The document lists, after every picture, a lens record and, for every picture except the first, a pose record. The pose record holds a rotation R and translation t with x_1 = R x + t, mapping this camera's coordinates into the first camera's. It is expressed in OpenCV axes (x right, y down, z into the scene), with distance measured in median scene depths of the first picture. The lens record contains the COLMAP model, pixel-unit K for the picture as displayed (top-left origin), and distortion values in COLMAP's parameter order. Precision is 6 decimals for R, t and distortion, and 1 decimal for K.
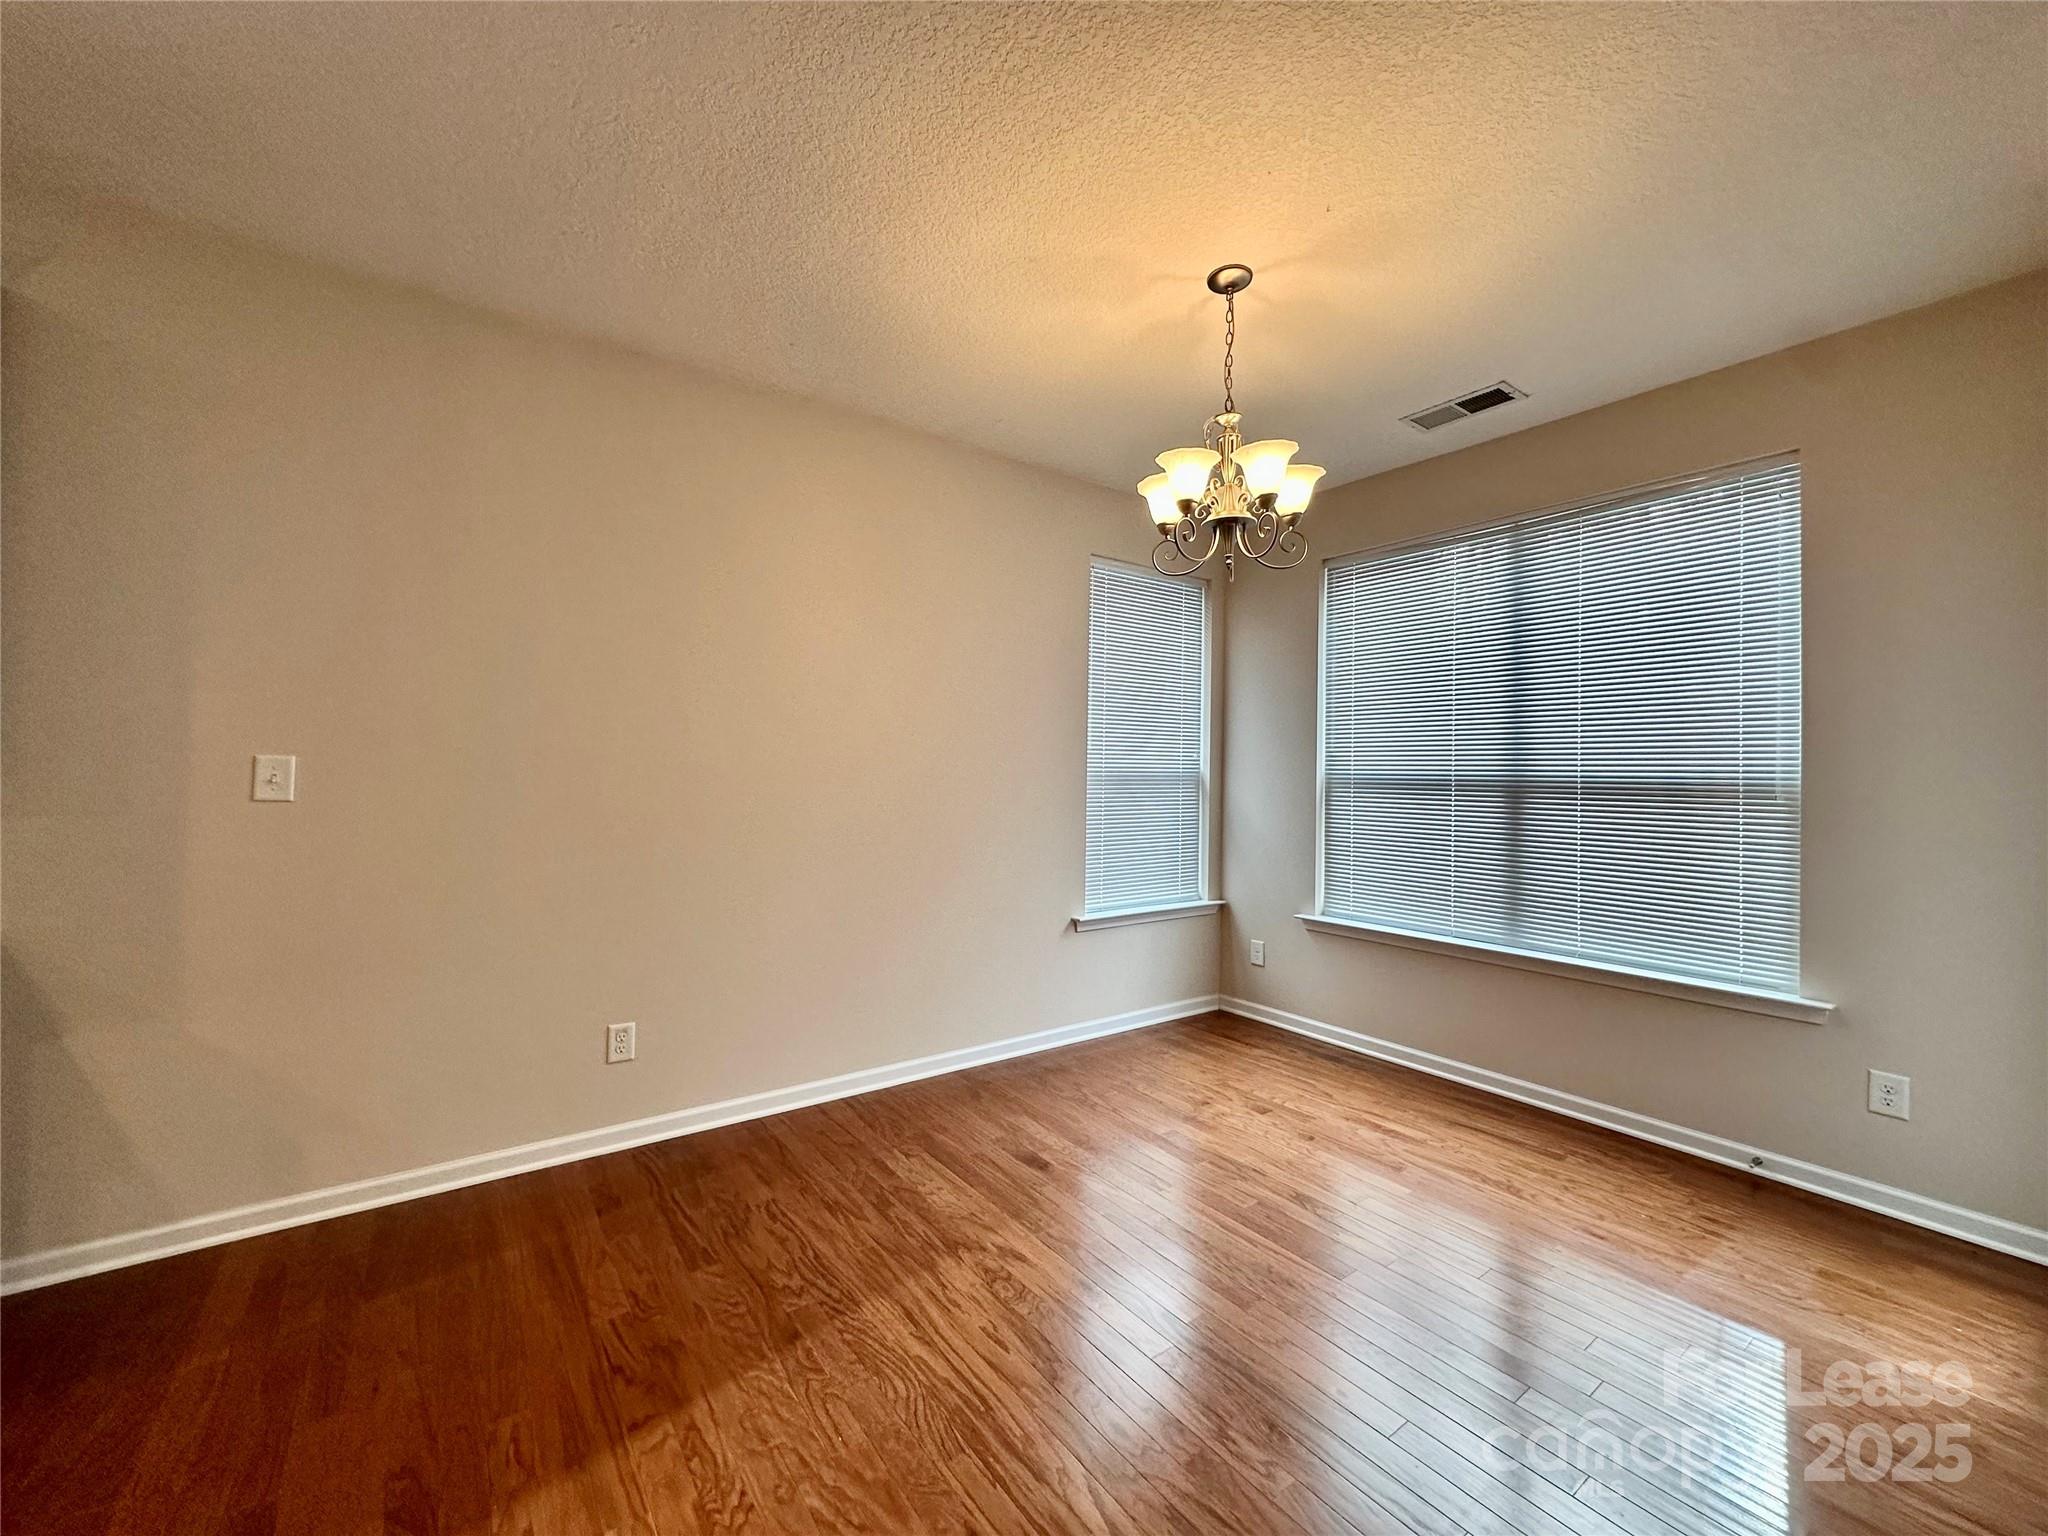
lens RADIAL K [[814.4, 0, 1018.9], [0, 814.4, 767.6], [0, 0, 1]] dist [-0.002709, 0.001006]
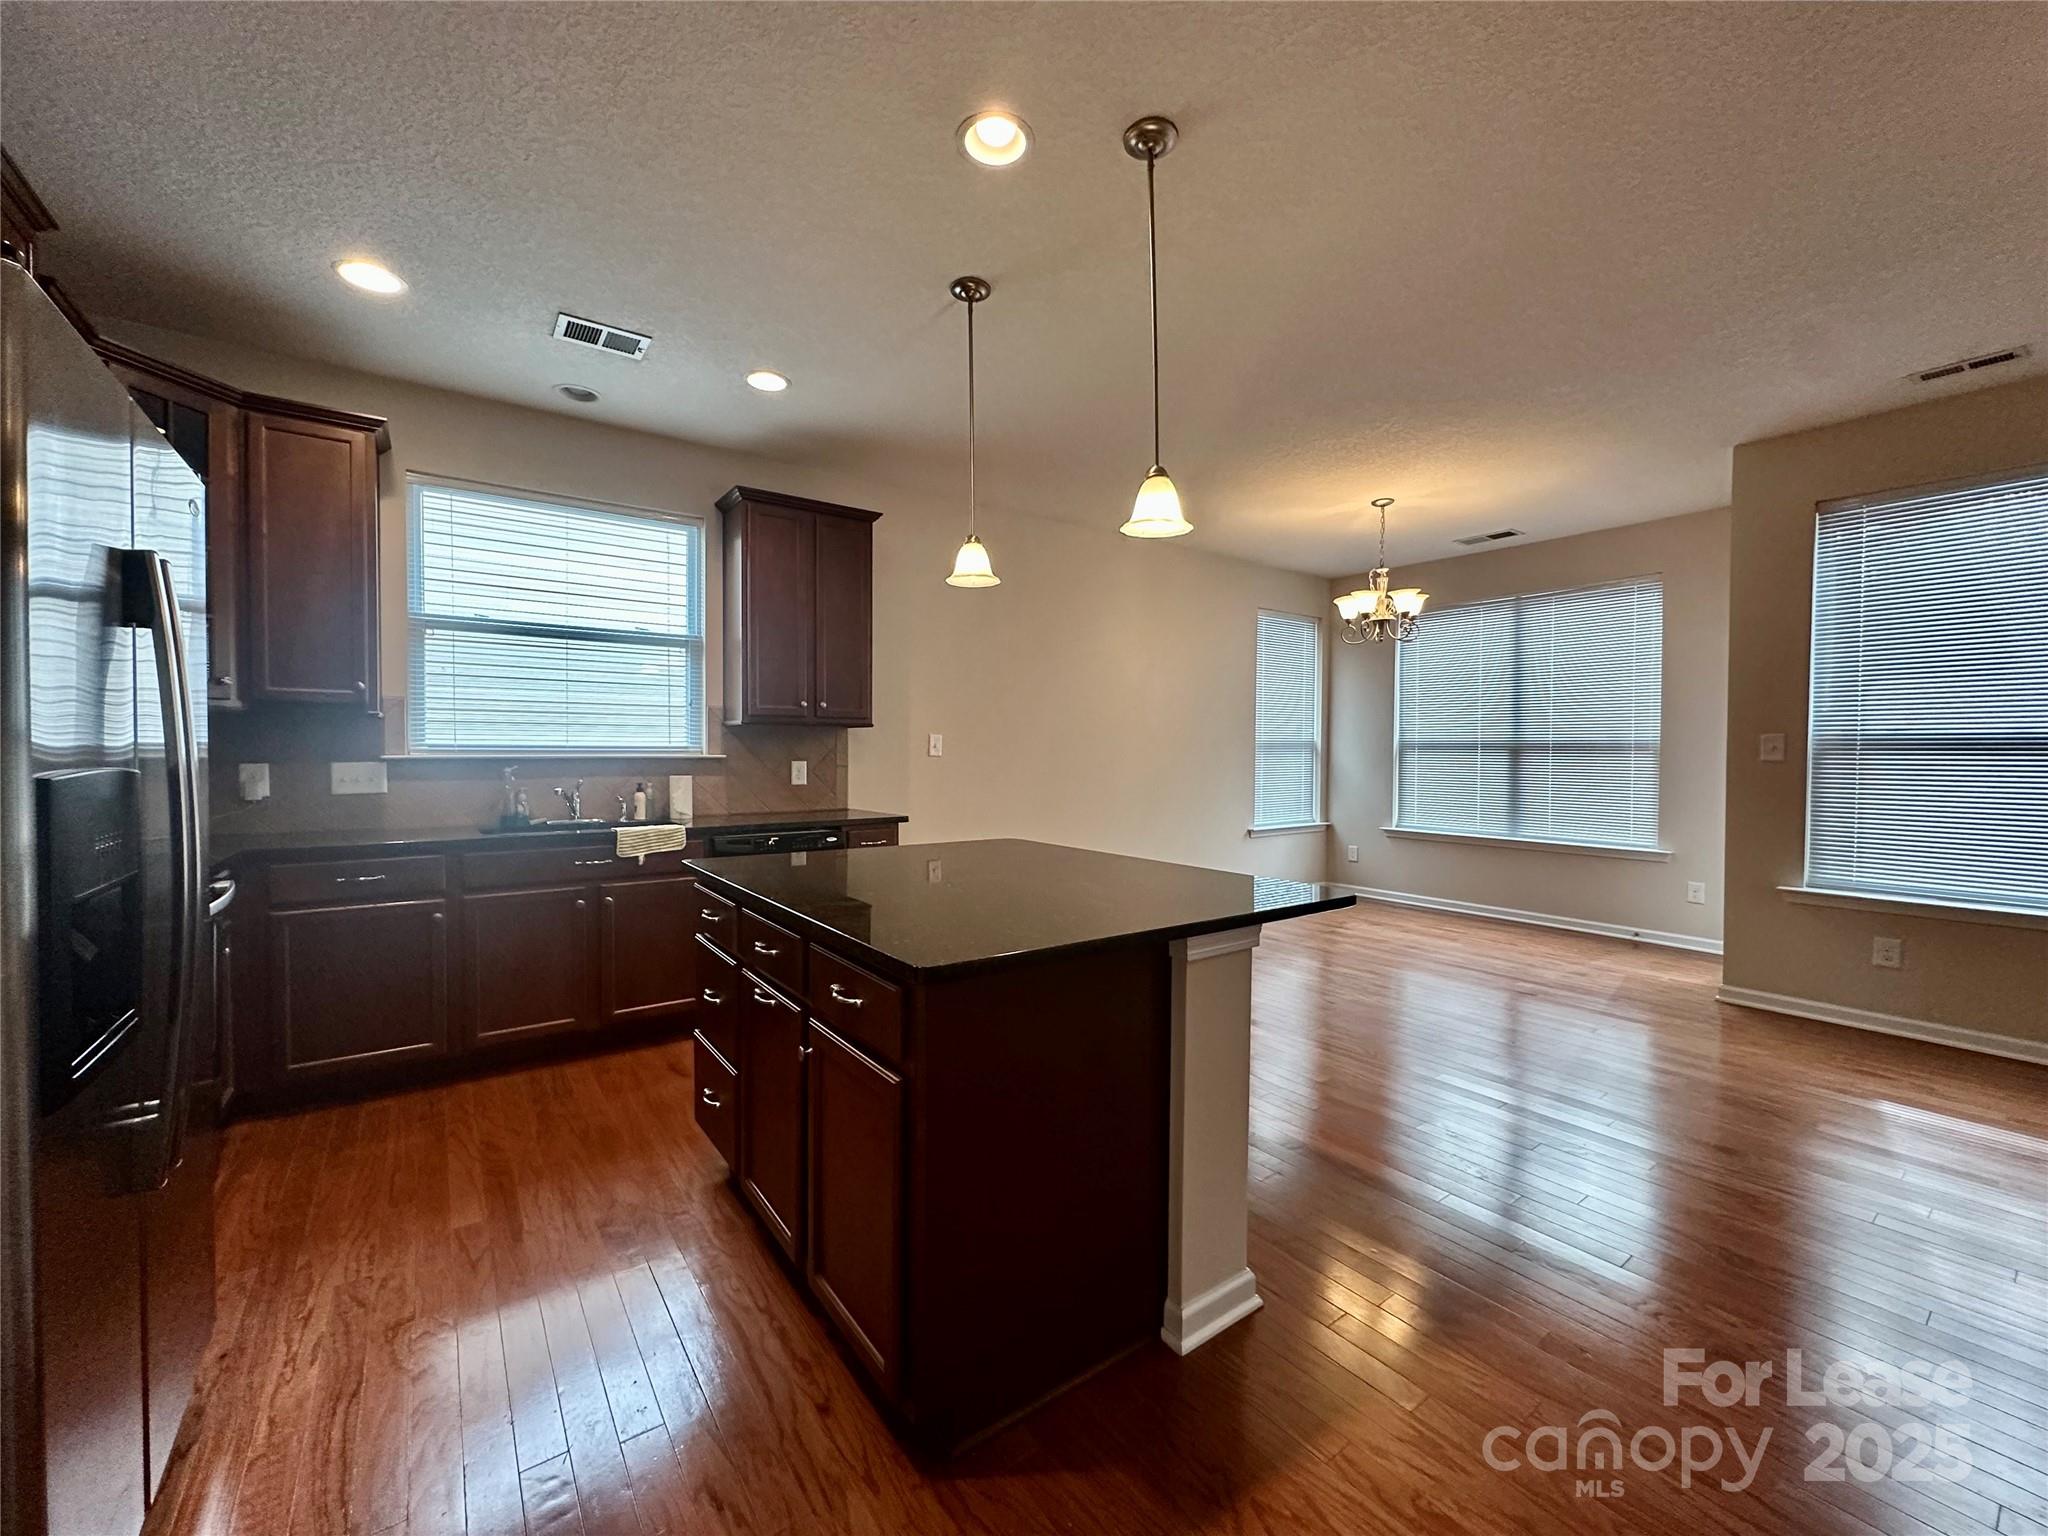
lens RADIAL K [[814.4, 0, 1021.0], [0, 814.4, 766.5], [0, 0, 1]] dist [-0.002709, 0.001006]
pose [[0.999950, -0.008773, 0.004740, -0.437251], [0.008622, 0.999482, 0.031008, 0.002484], [-0.005009, -0.030965, 0.999508, -0.705554]]
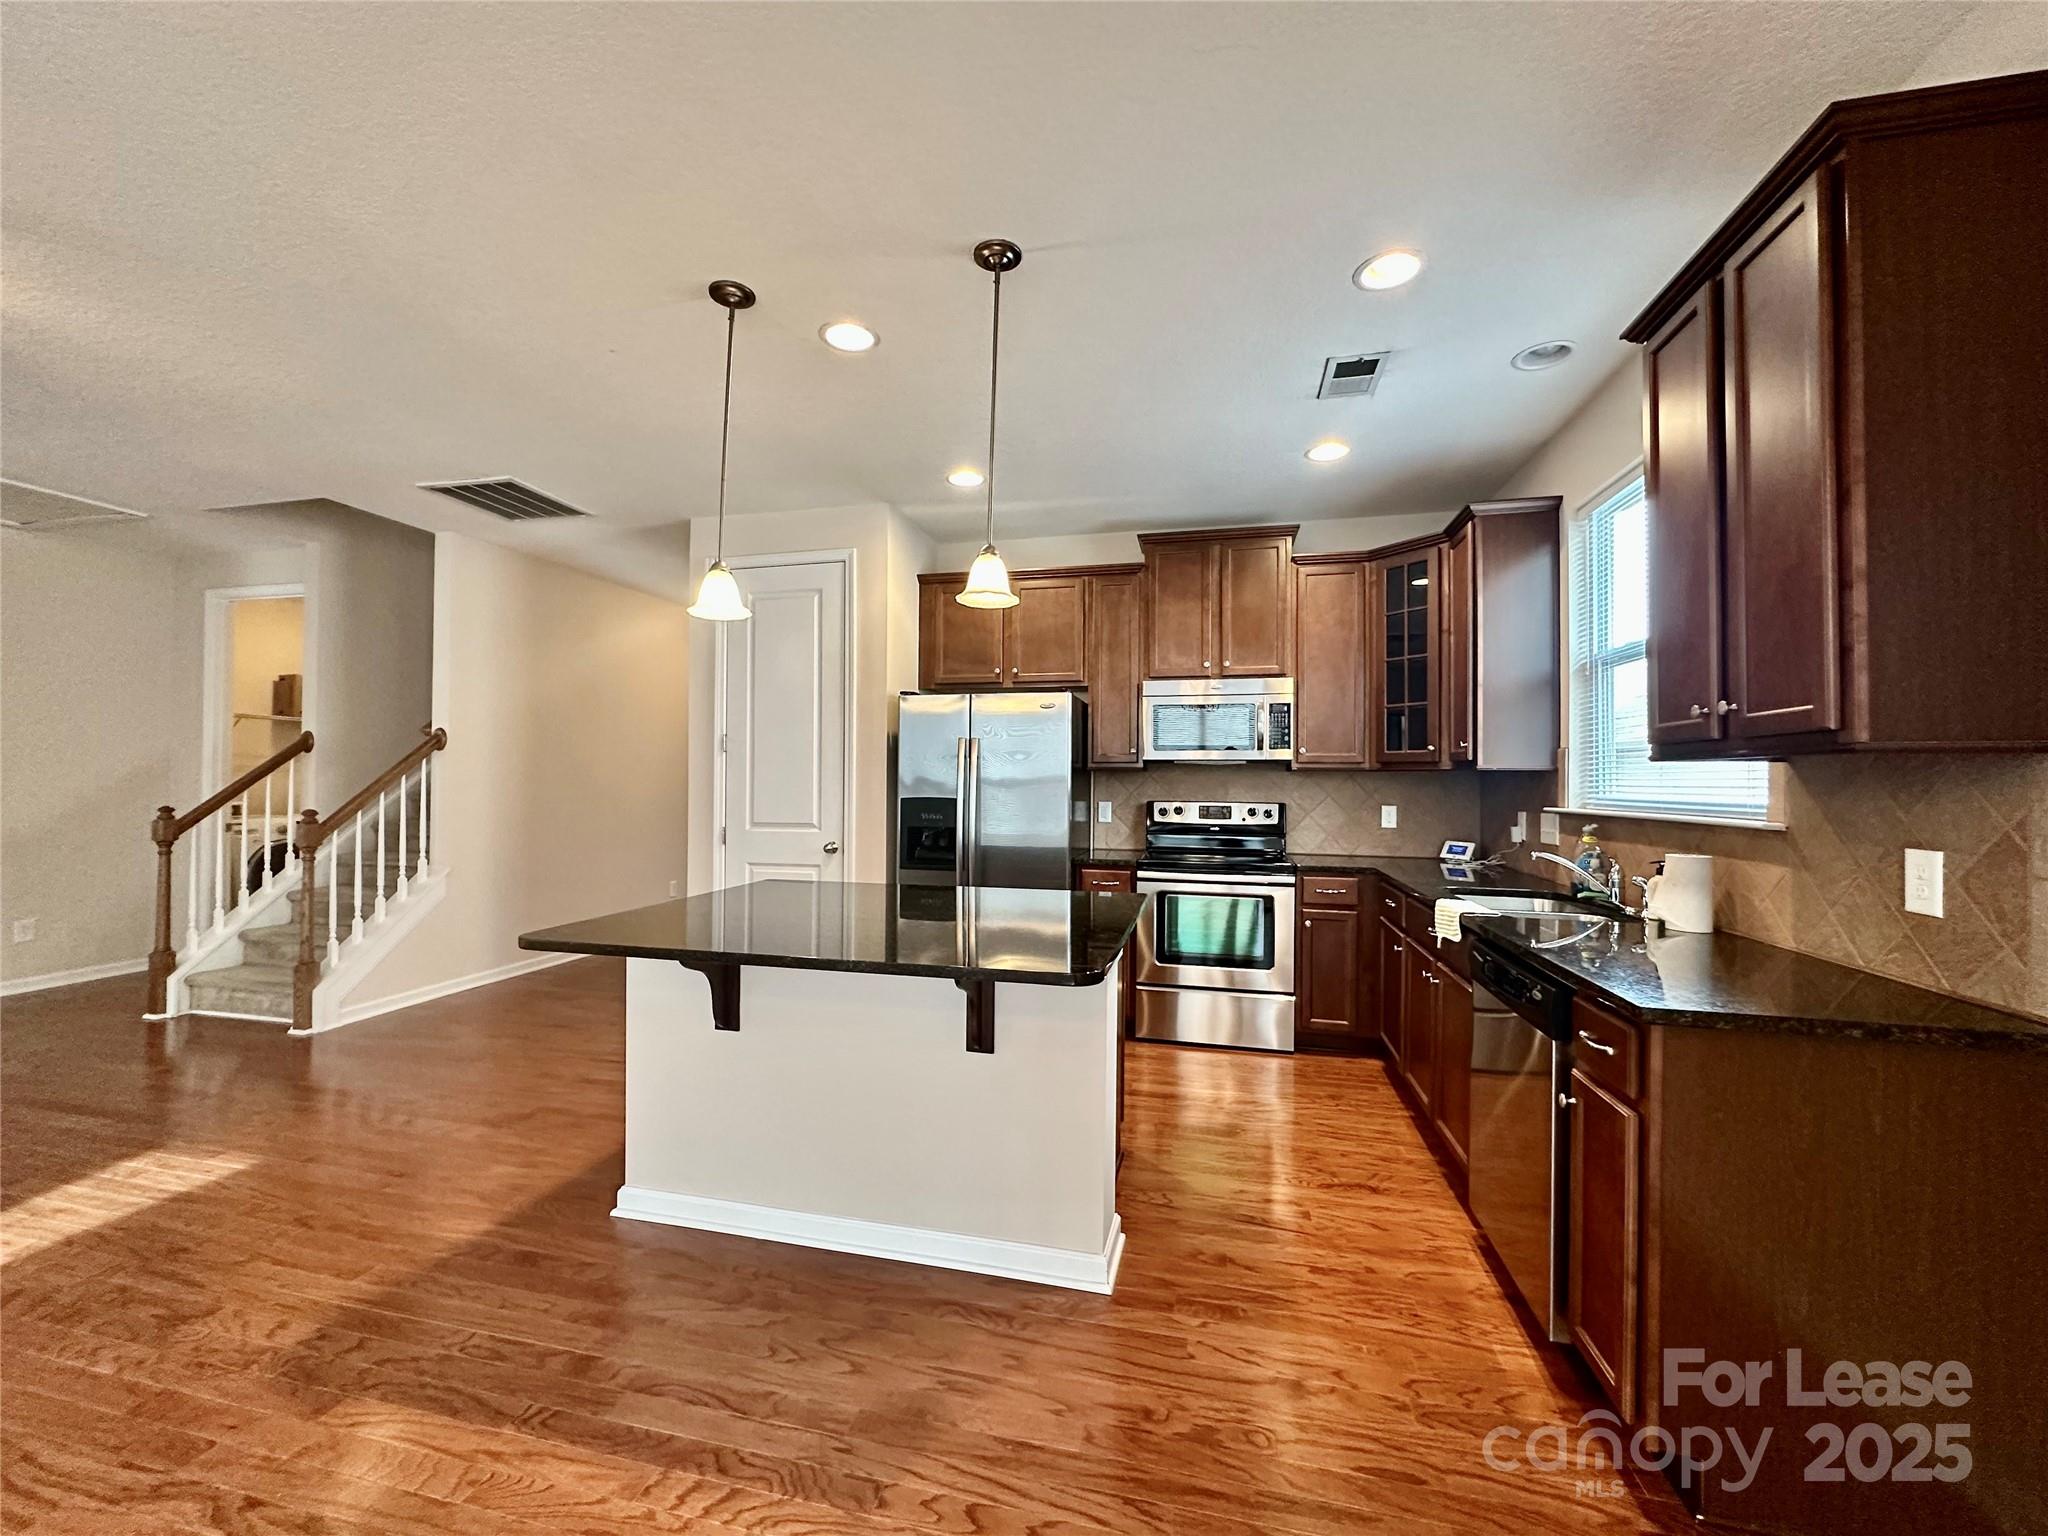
lens RADIAL K [[814.4, 0, 1025.5], [0, 814.4, 777.2], [0, 0, 1]] dist [-0.002709, 0.001006]
pose [[-0.754284, -0.022092, -0.656177, -0.103376], [-0.011078, 0.999720, -0.020924, 0.003854], [0.656455, -0.008513, -0.754317, 0.498766]]
